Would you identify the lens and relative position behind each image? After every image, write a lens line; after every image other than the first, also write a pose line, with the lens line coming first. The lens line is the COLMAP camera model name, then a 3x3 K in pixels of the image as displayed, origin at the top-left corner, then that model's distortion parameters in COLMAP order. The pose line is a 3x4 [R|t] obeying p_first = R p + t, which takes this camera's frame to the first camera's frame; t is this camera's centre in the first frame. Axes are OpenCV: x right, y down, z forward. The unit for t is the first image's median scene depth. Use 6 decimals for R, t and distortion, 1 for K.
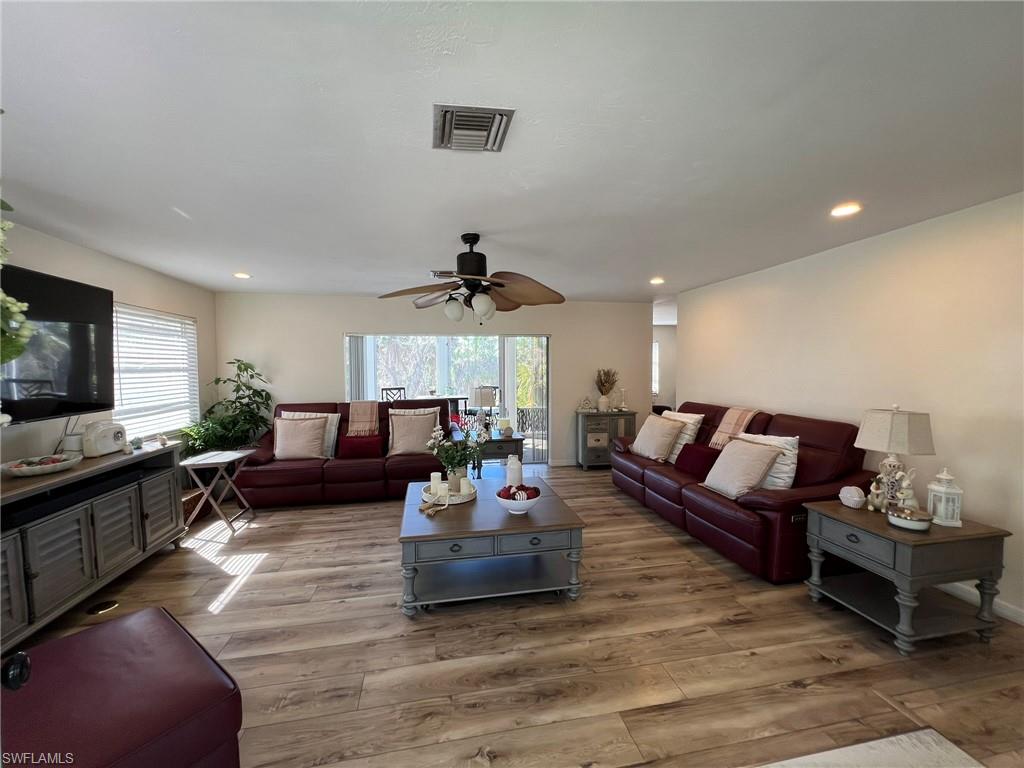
lens RADIAL K [[410.9, 0, 512.0], [0, 410.9, 384.0], [0, 0, 1]] dist [-0.000854, -0.000045]
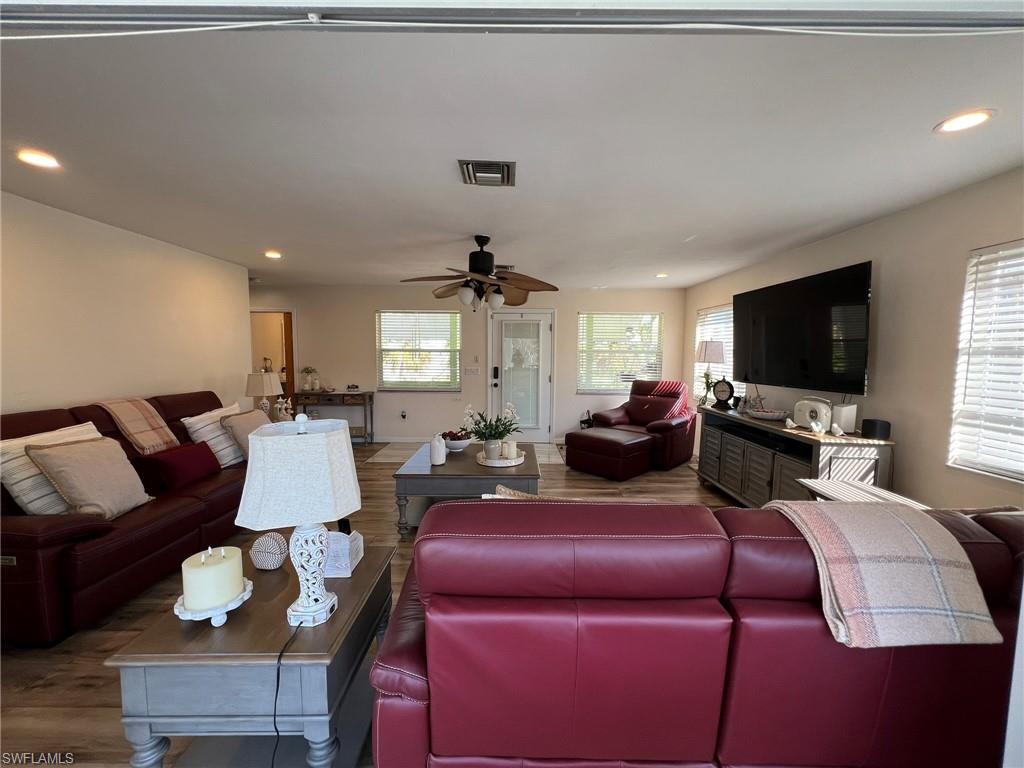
lens RADIAL K [[413.3, 0, 512.0], [0, 413.3, 384.0], [0, 0, 1]] dist [0.012166, 0.000075]
pose [[-0.981069, -0.011604, 0.193310, -0.411156], [0.010549, 0.993519, 0.113178, -0.078845], [-0.193370, 0.113074, -0.974588, 2.159089]]
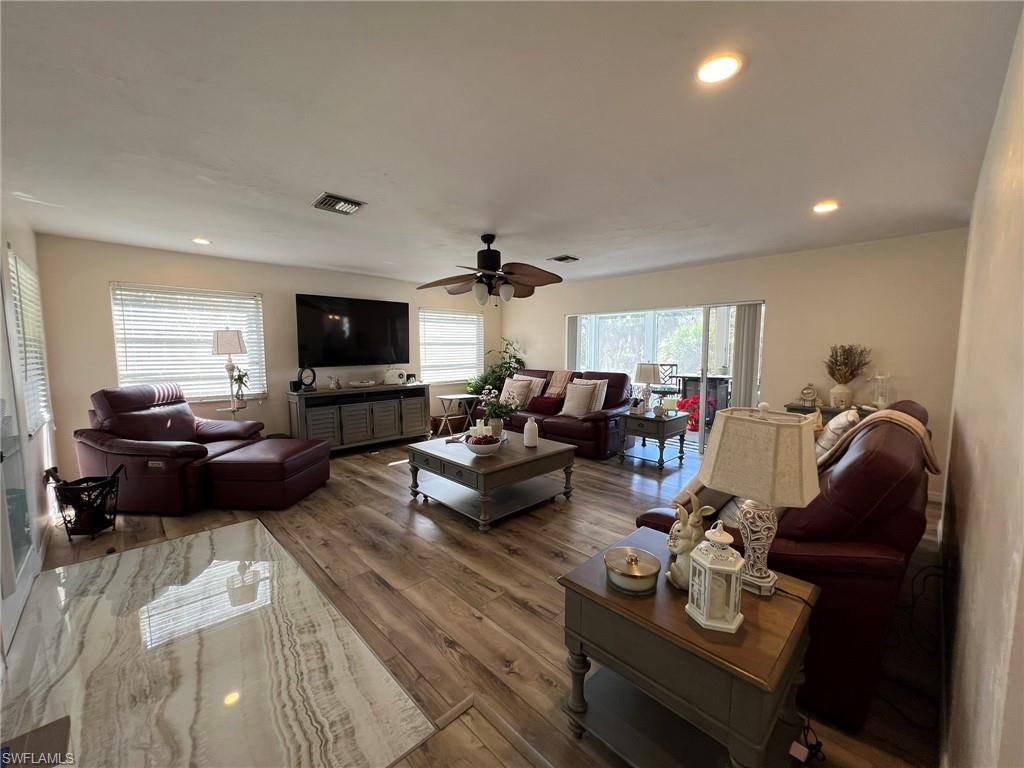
lens RADIAL K [[409.9, 0, 512.4], [0, 409.9, 378.6], [0, 0, 1]] dist [-0.000568, -0.000081]
pose [[0.544999, 0.071365, -0.835394, 1.020588], [-0.037246, 0.997448, 0.060910, -0.005894], [0.837609, -0.002081, 0.546266, 0.358052]]
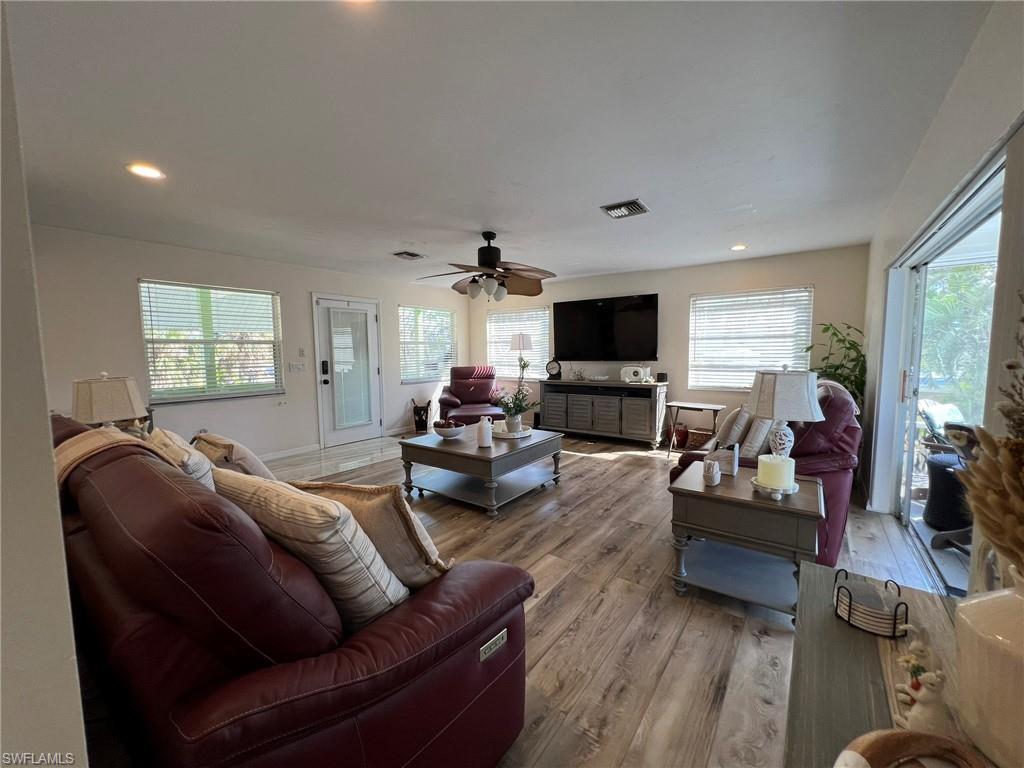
lens RADIAL K [[410.9, 0, 512.0], [0, 410.9, 384.0], [0, 0, 1]] dist [-0.000854, -0.000045]
pose [[-0.738977, 0.073944, -0.669660, 0.738420], [-0.009366, 0.992735, 0.119954, -0.050326], [0.673665, 0.094916, -0.732916, 2.006129]]
